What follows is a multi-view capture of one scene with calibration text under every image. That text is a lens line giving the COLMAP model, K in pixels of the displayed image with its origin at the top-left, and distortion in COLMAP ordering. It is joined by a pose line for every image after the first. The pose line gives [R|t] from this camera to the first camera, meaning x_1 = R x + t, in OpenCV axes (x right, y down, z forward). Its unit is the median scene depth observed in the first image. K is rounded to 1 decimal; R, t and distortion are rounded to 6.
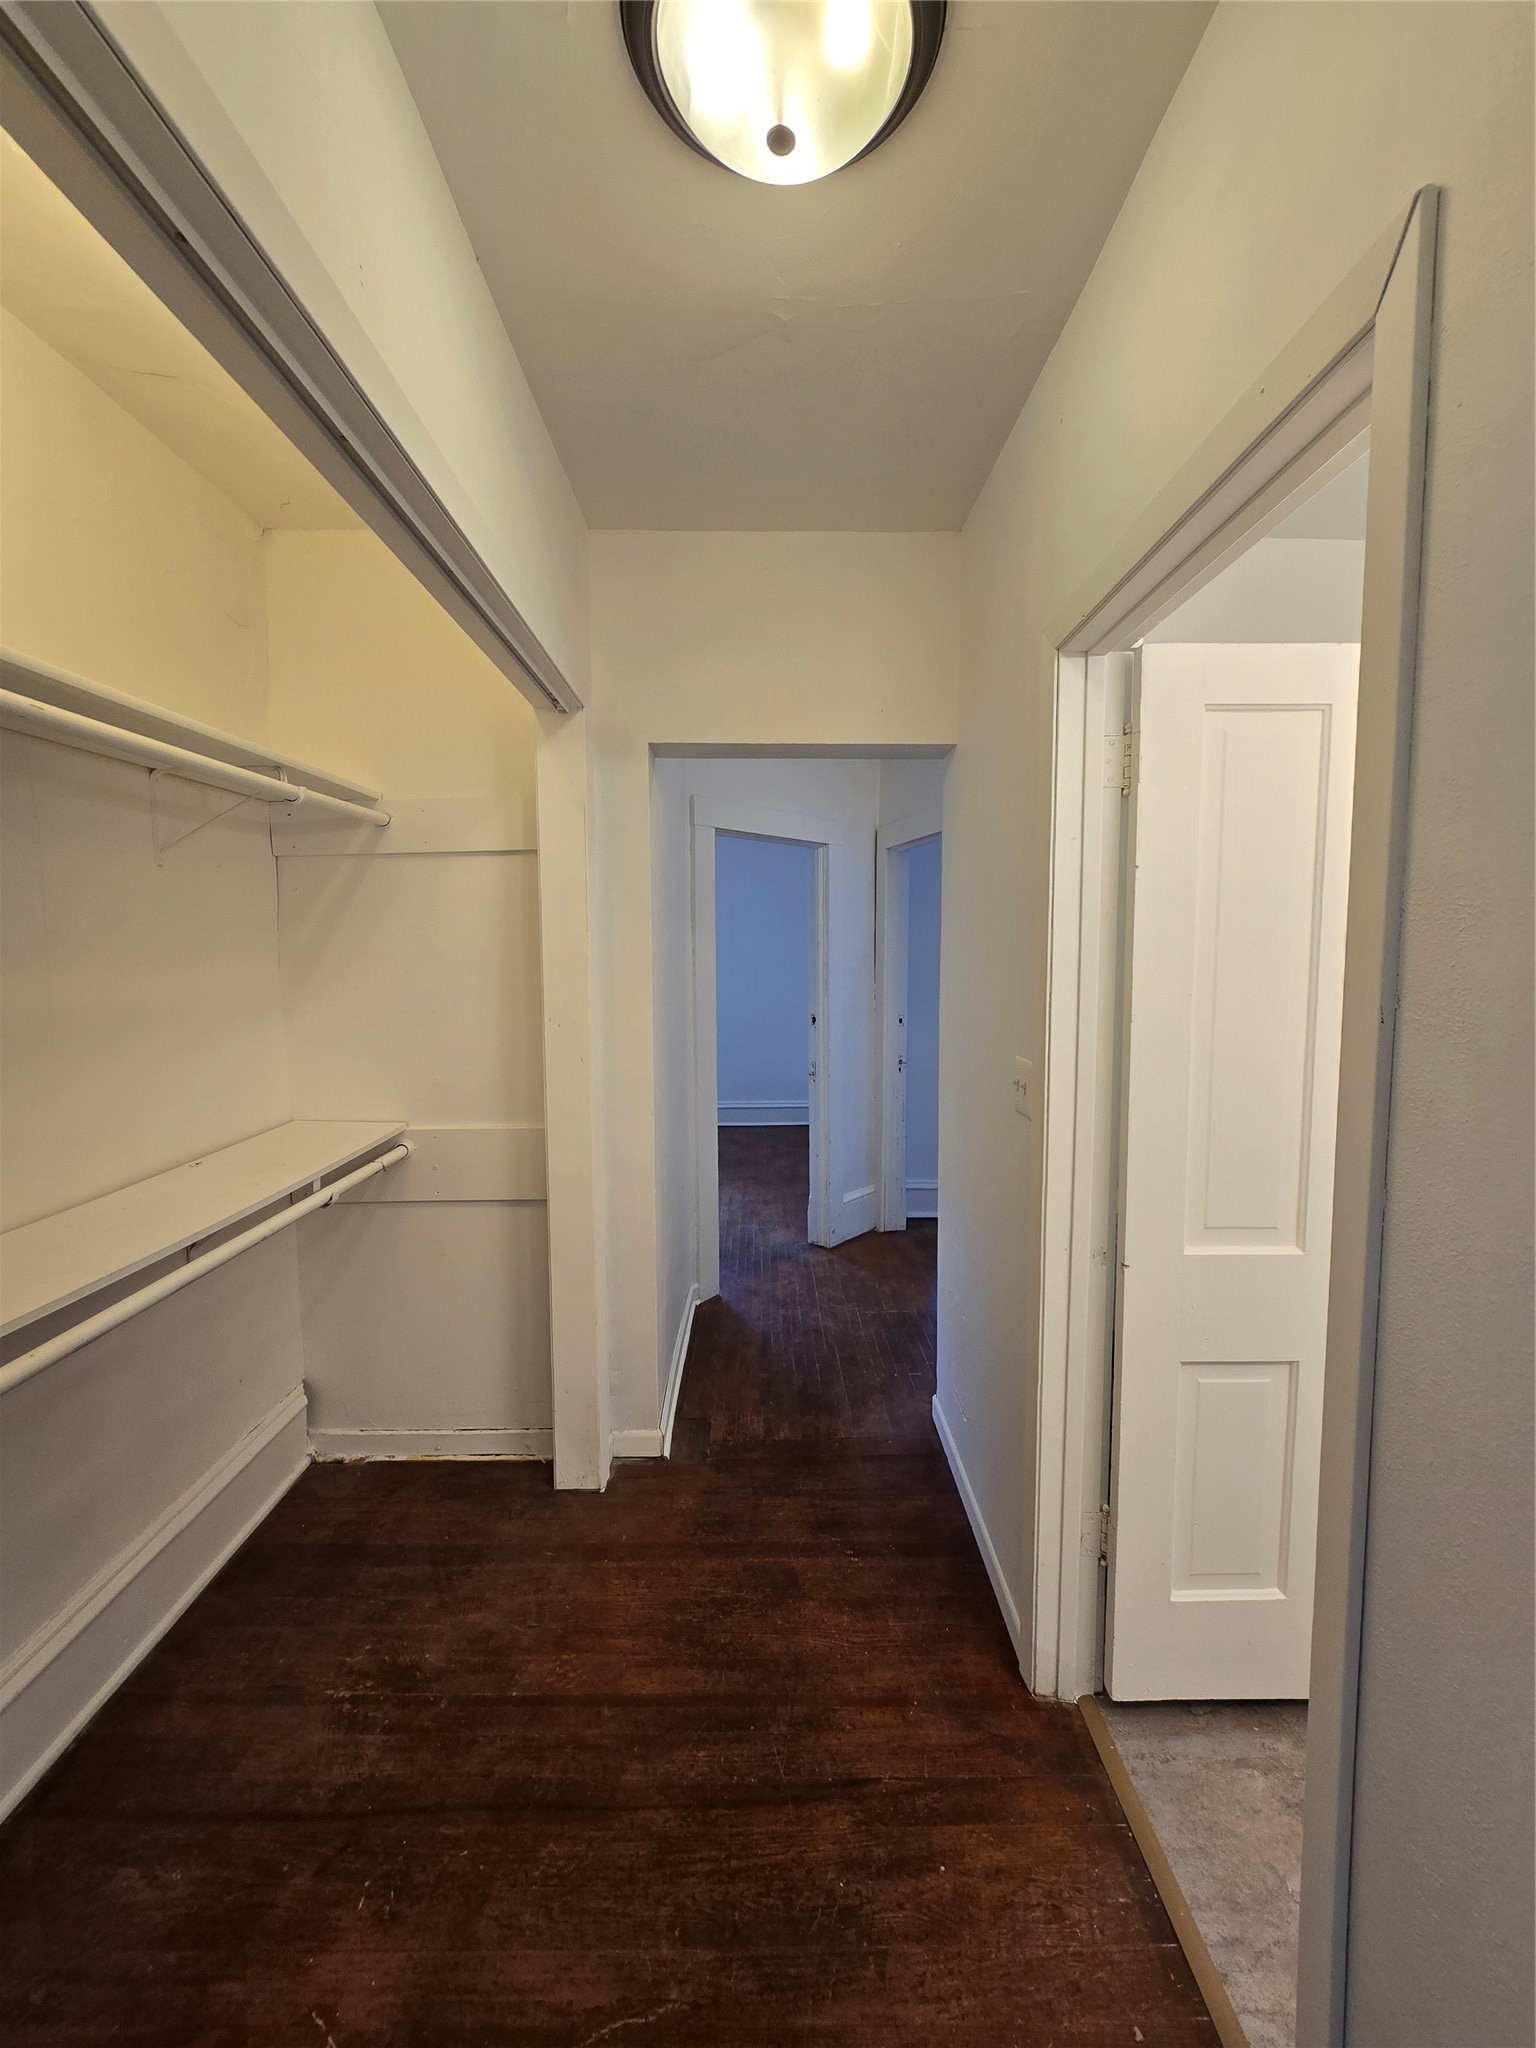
lens RADIAL K [[838.8, 0, 765.2], [0, 838.8, 1012.0], [0, 0, 1]] dist [-0.002496, -0.000047]
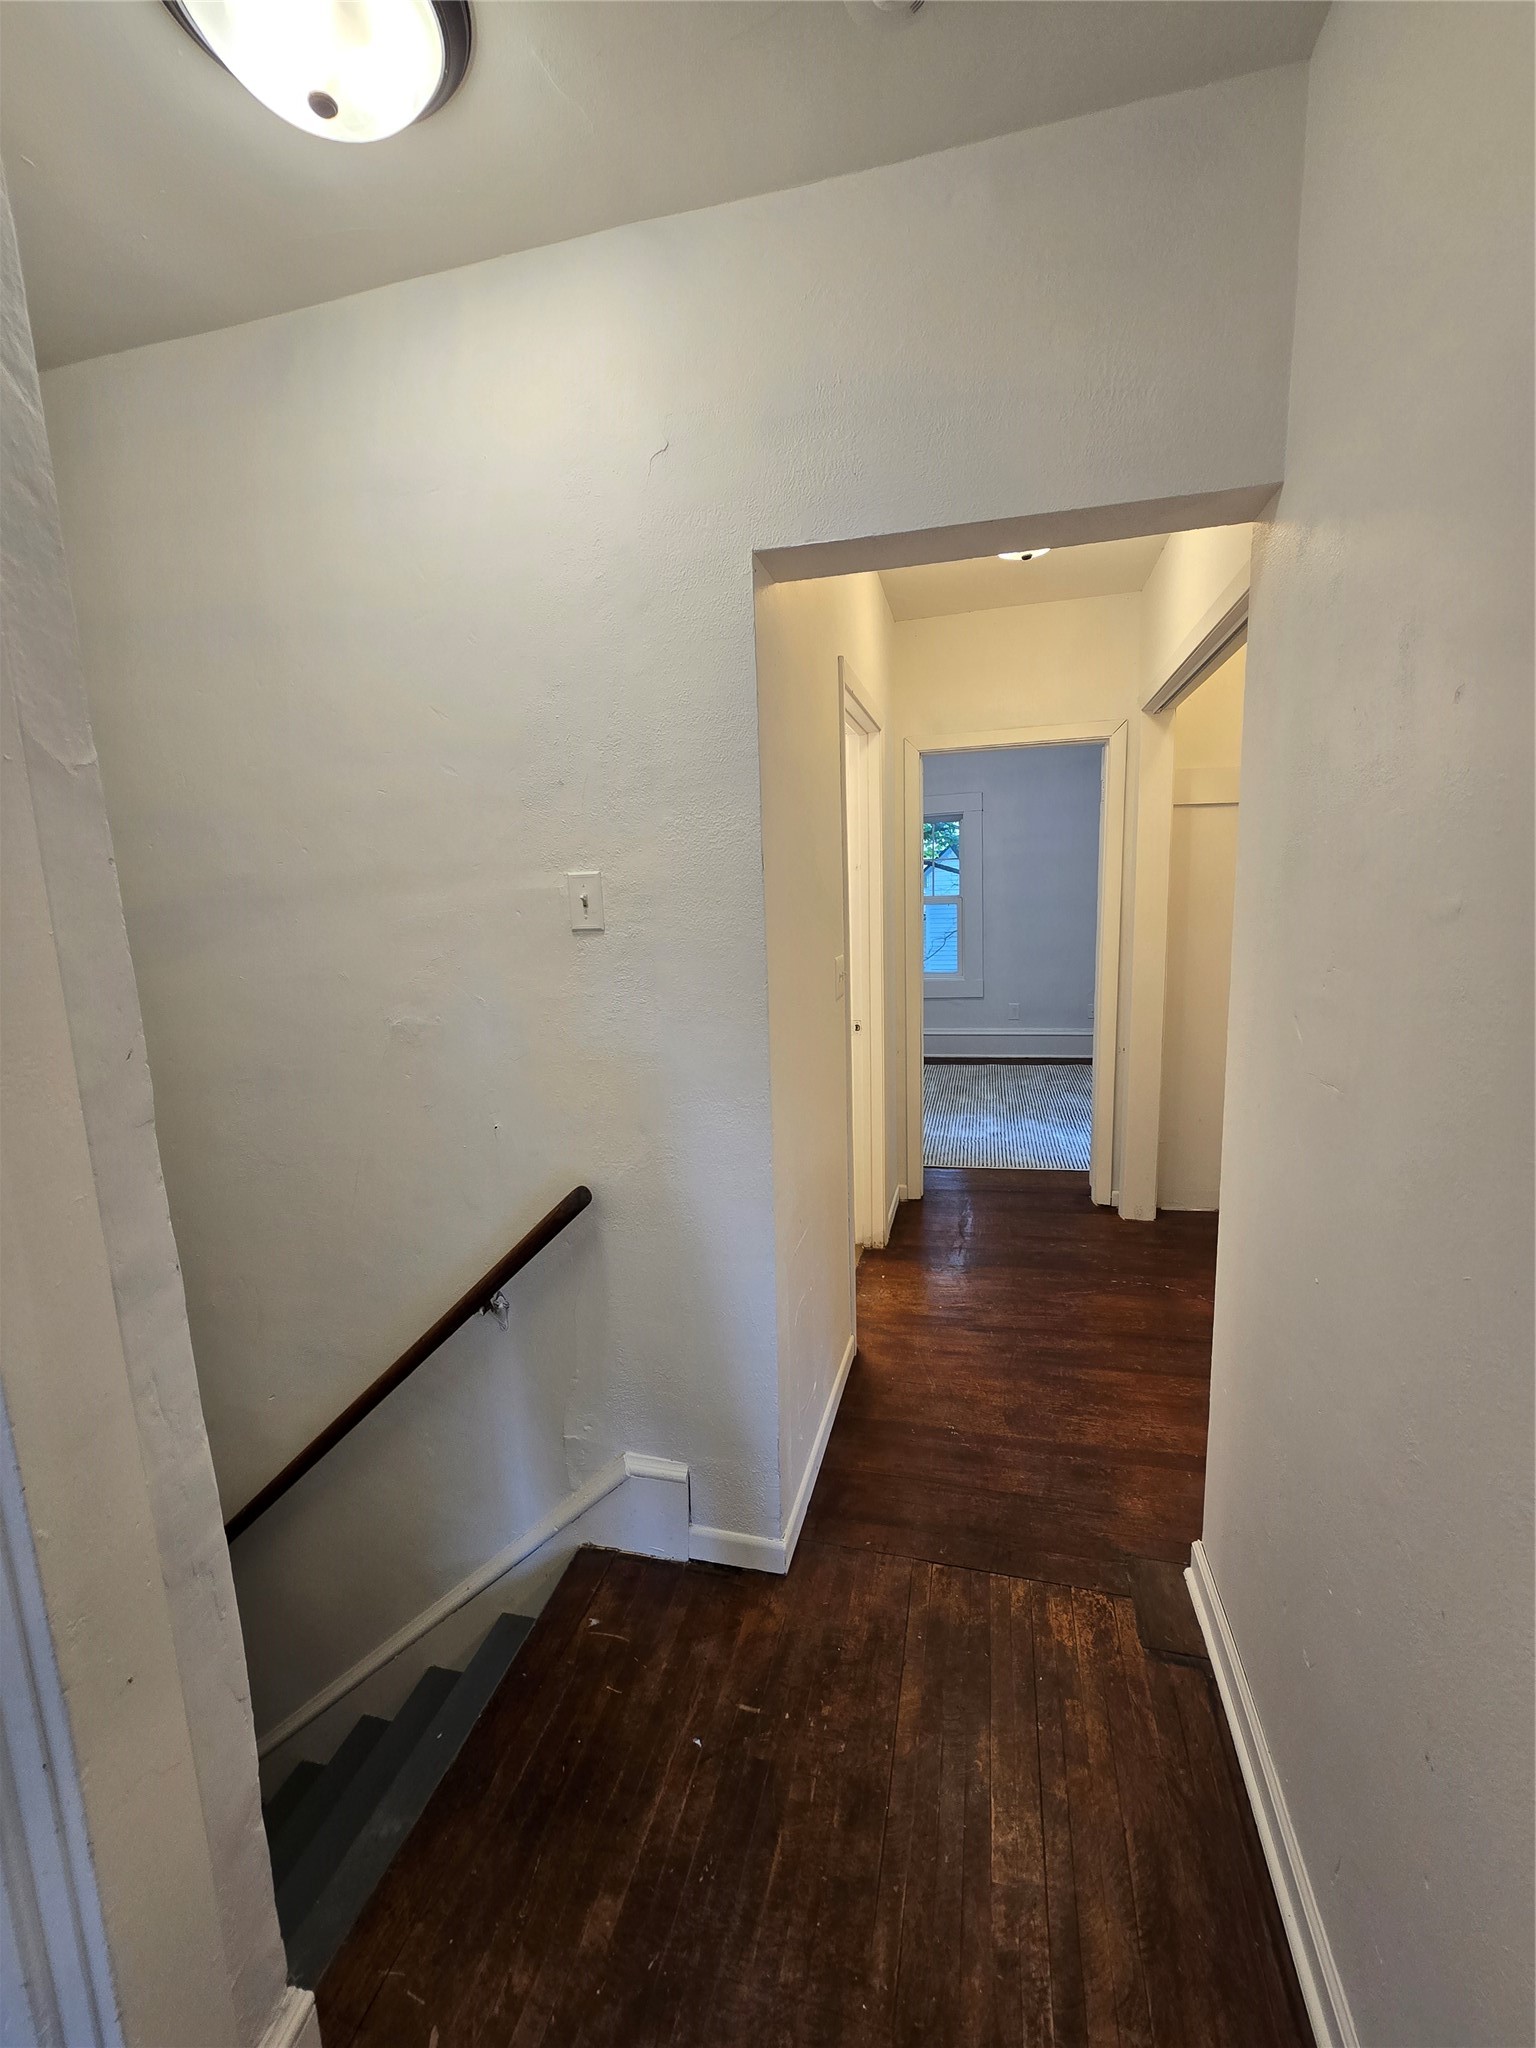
lens RADIAL K [[838.8, 0, 765.2], [0, 838.8, 1012.0], [0, 0, 1]] dist [-0.002496, -0.000047]
pose [[-0.963466, -0.007940, 0.267715, 0.054404], [0.054172, 0.973124, 0.223818, -0.151726], [-0.262297, 0.230143, -0.937142, 2.088741]]
